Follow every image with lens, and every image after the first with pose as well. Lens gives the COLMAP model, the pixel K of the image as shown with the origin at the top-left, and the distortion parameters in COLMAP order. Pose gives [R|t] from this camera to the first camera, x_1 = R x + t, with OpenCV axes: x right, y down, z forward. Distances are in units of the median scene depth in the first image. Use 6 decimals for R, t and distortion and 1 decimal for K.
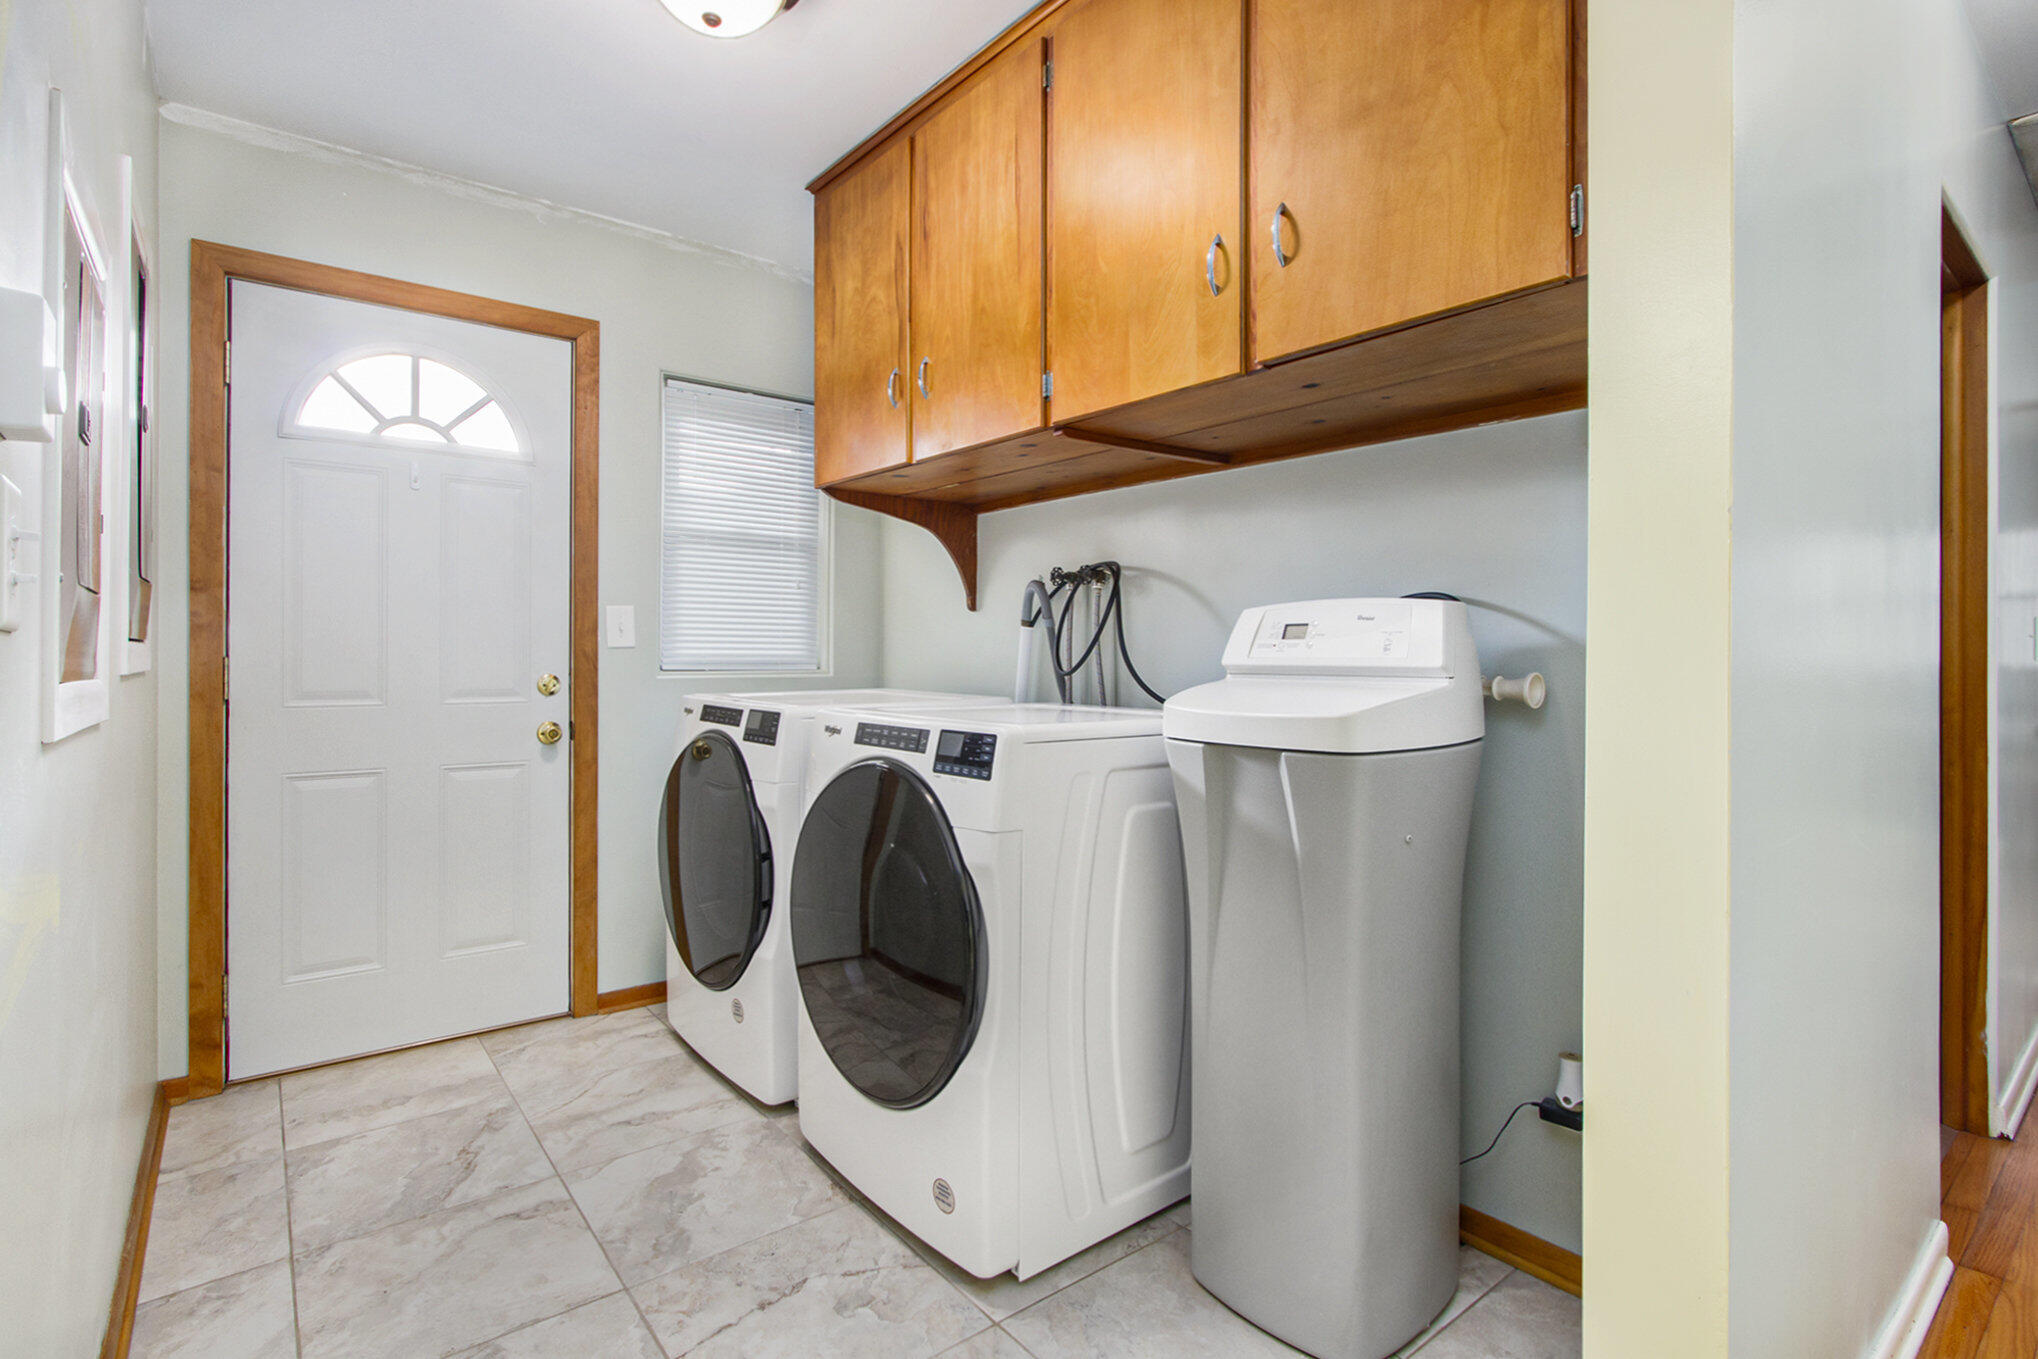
lens RADIAL K [[953.0, 0, 1015.5], [0, 953.0, 658.1], [0, 0, 1]] dist [-0.000306, 0.000983]
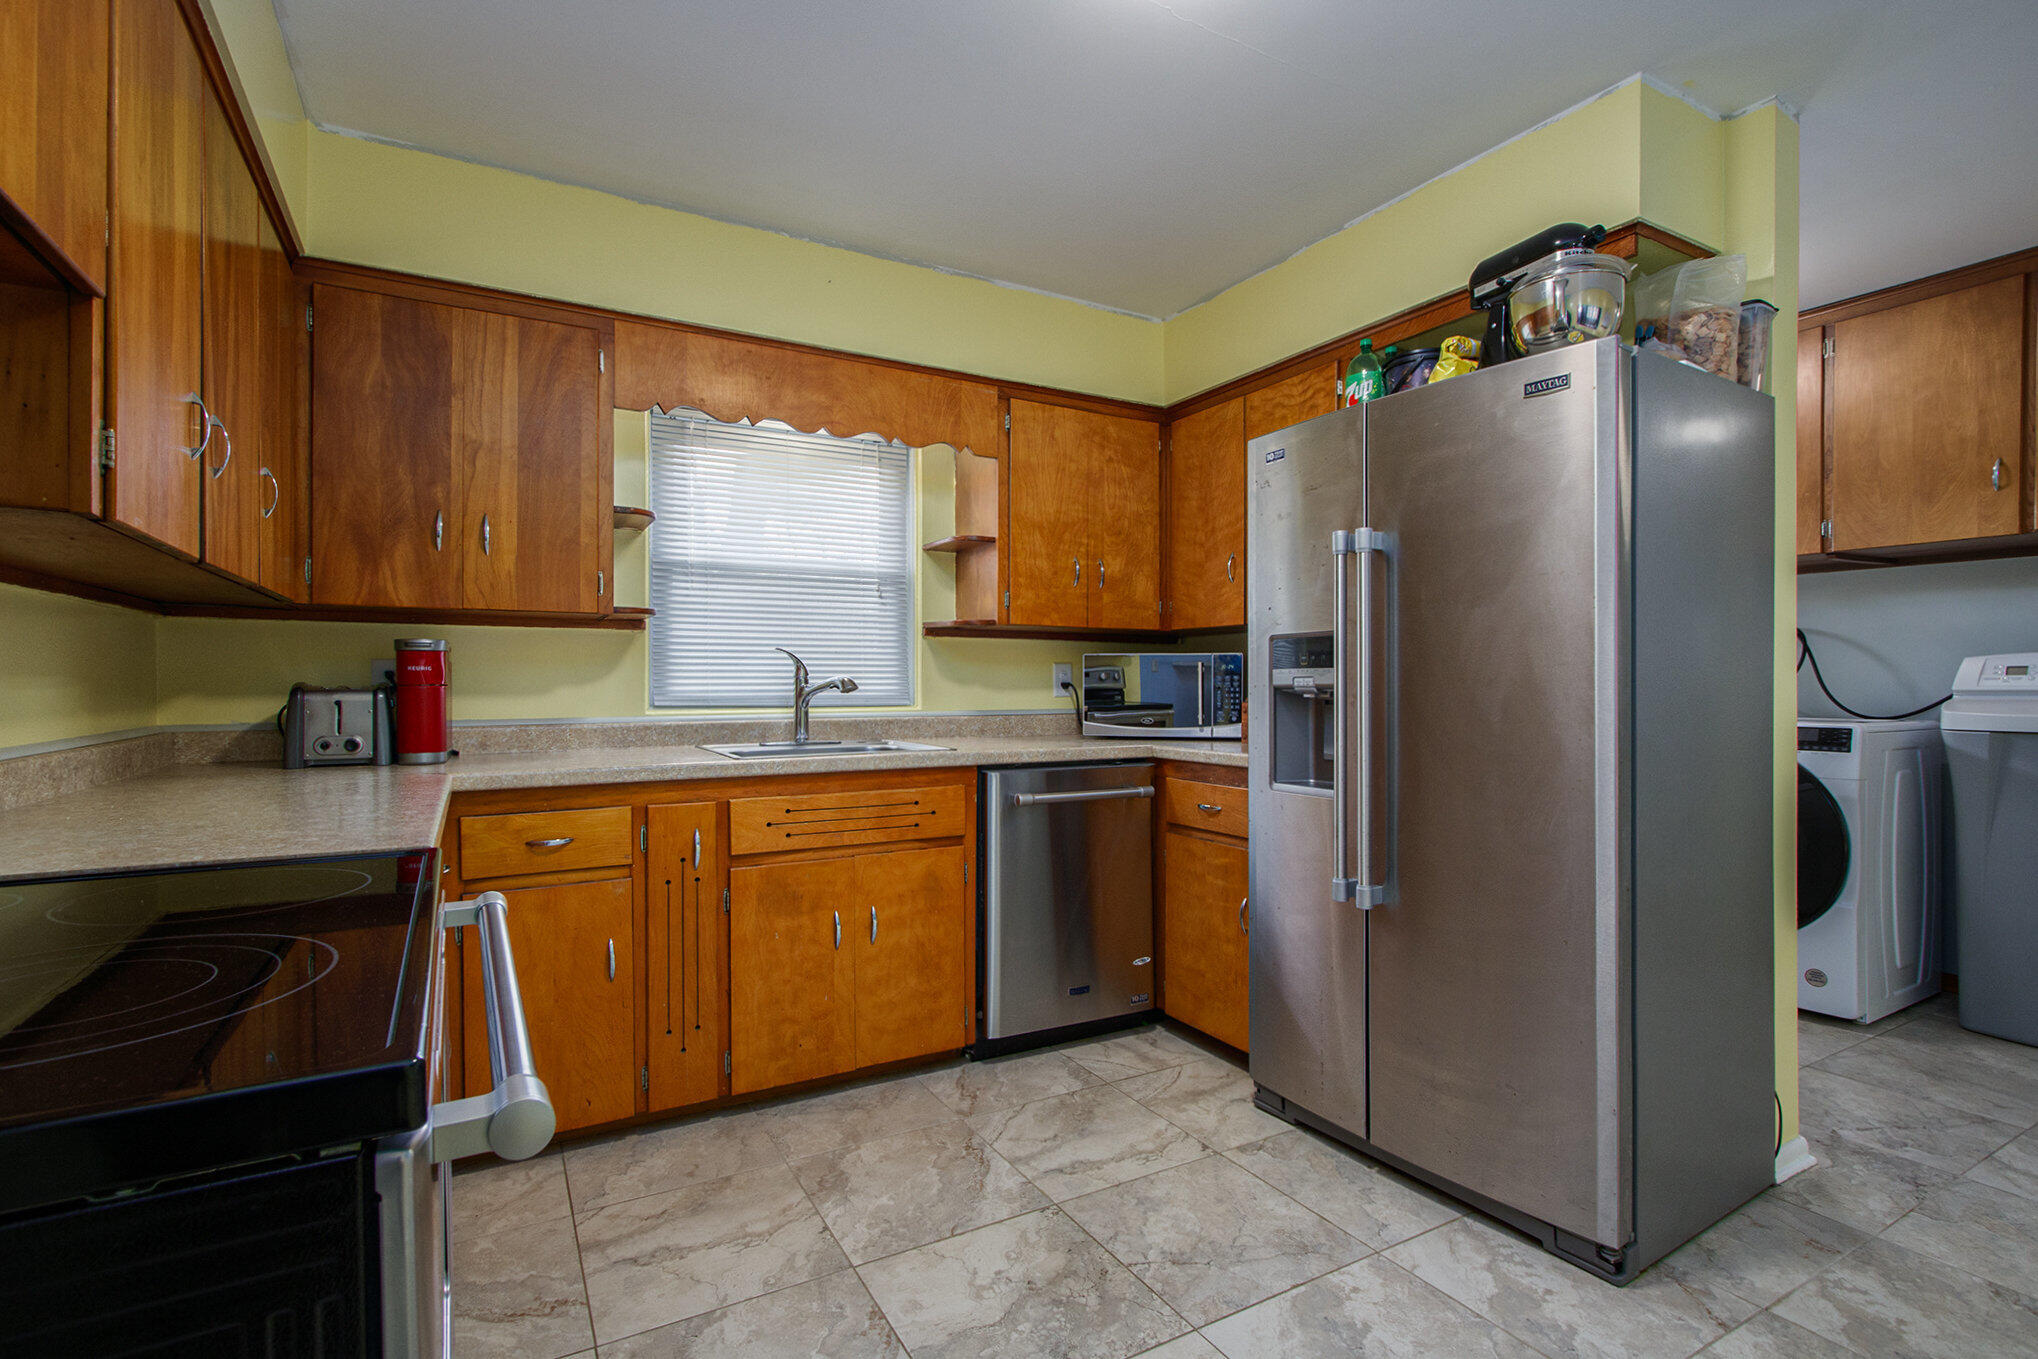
lens RADIAL K [[953.0, 0, 1016.2], [0, 953.0, 685.4], [0, 0, 1]] dist [-0.000306, 0.000983]
pose [[0.985950, -0.008424, -0.166829, -0.949066], [0.008317, 0.999965, -0.001342, -0.010587], [0.166834, -0.000065, 0.985985, -0.800374]]
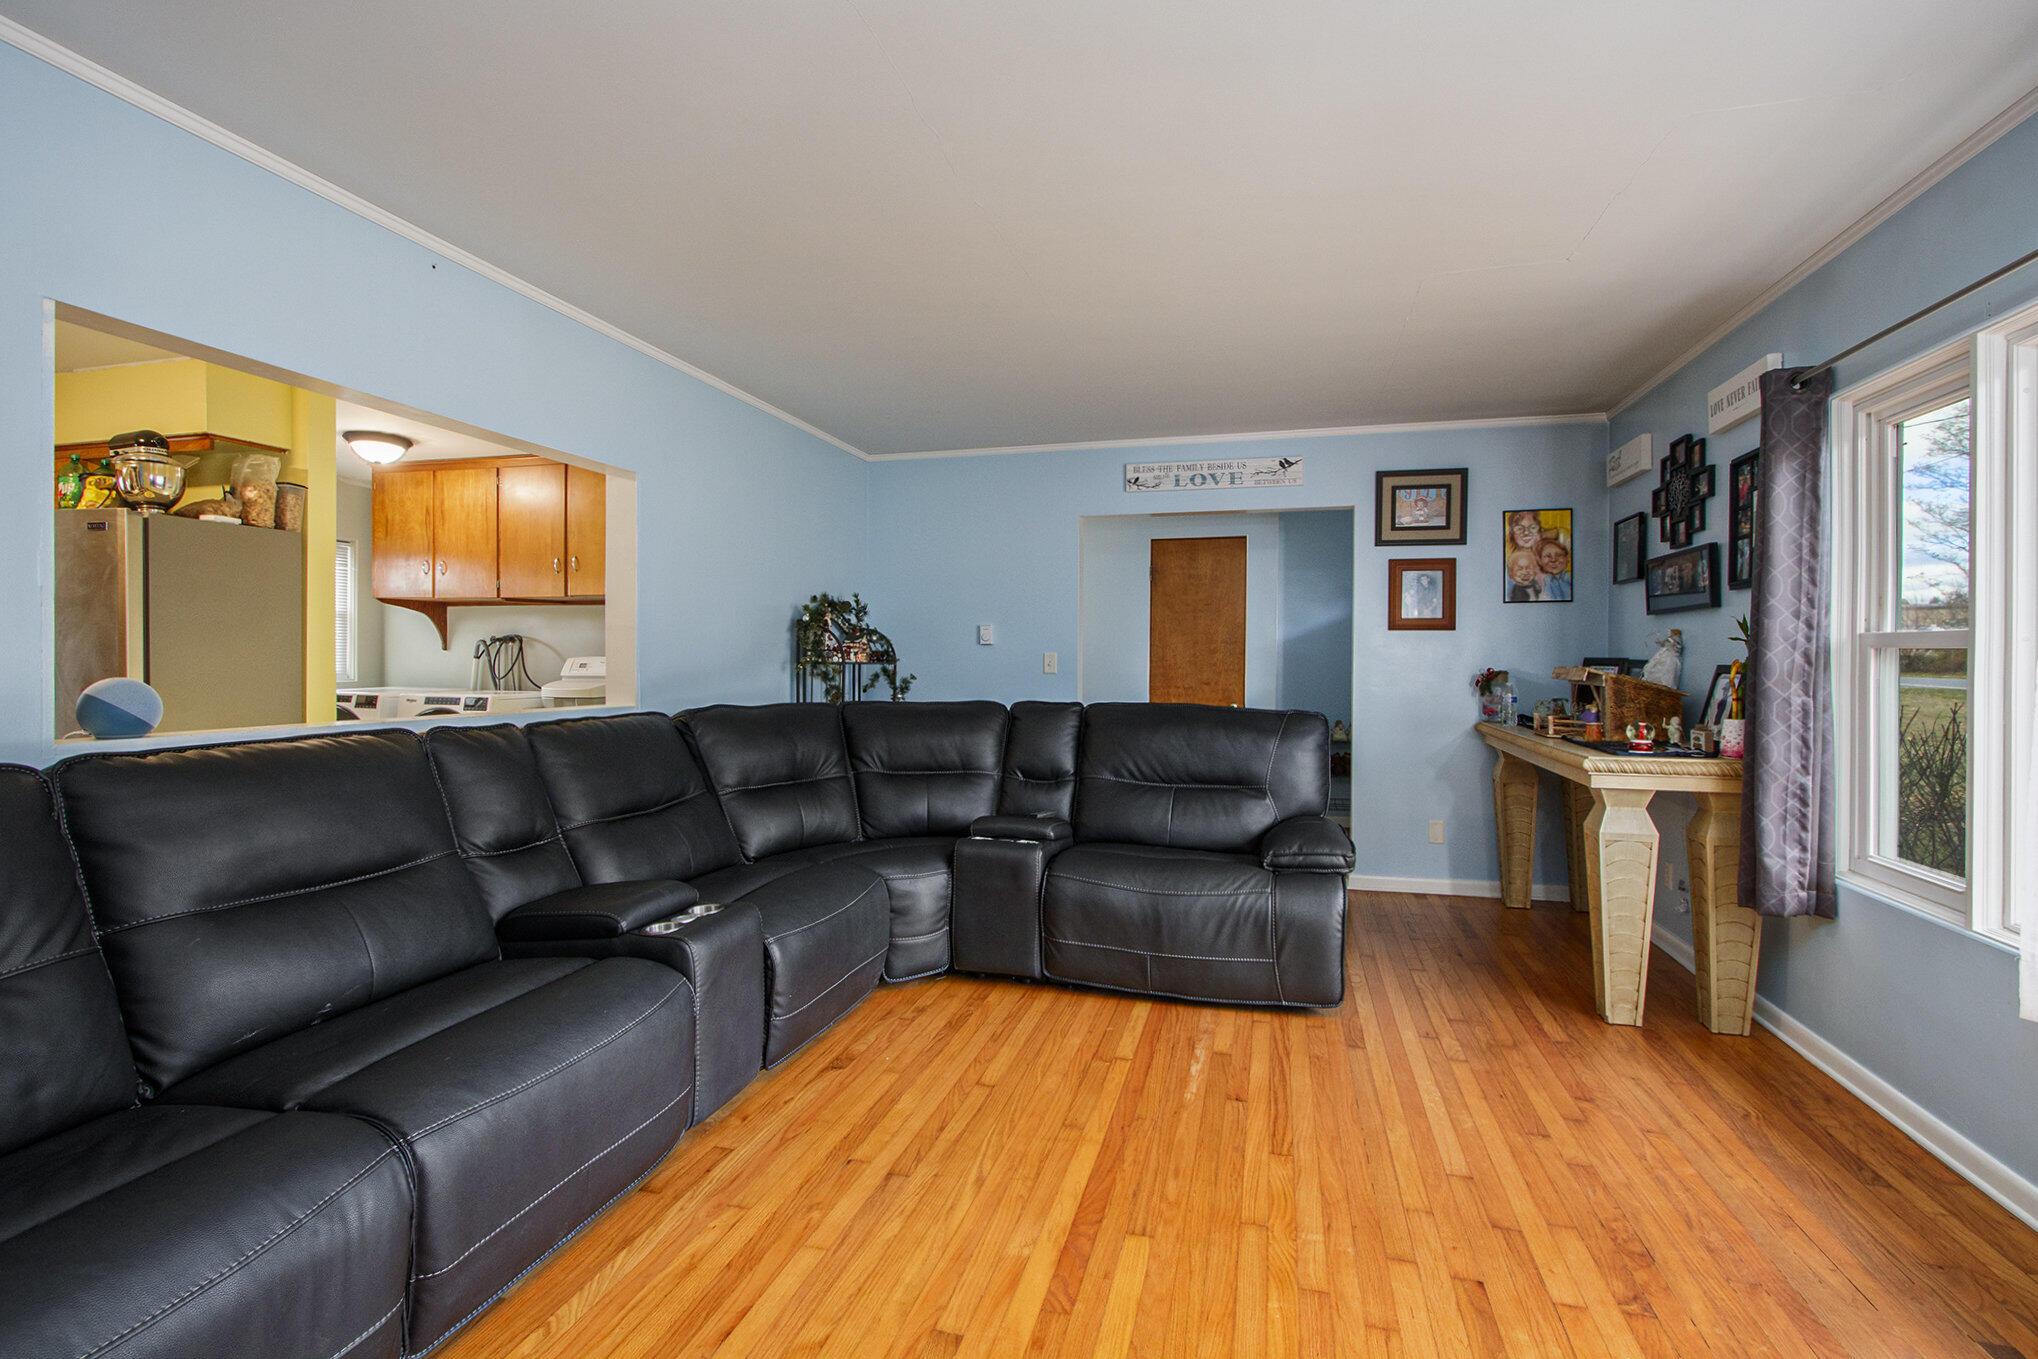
lens RADIAL K [[953.0, 0, 1013.7], [0, 953.0, 658.9], [0, 0, 1]] dist [-0.000306, 0.000983]
pose [[0.817327, -0.001451, 0.576172, -0.314692], [-0.002357, 0.999980, 0.005861, -0.058982], [-0.576169, -0.006148, 0.817308, -2.046037]]
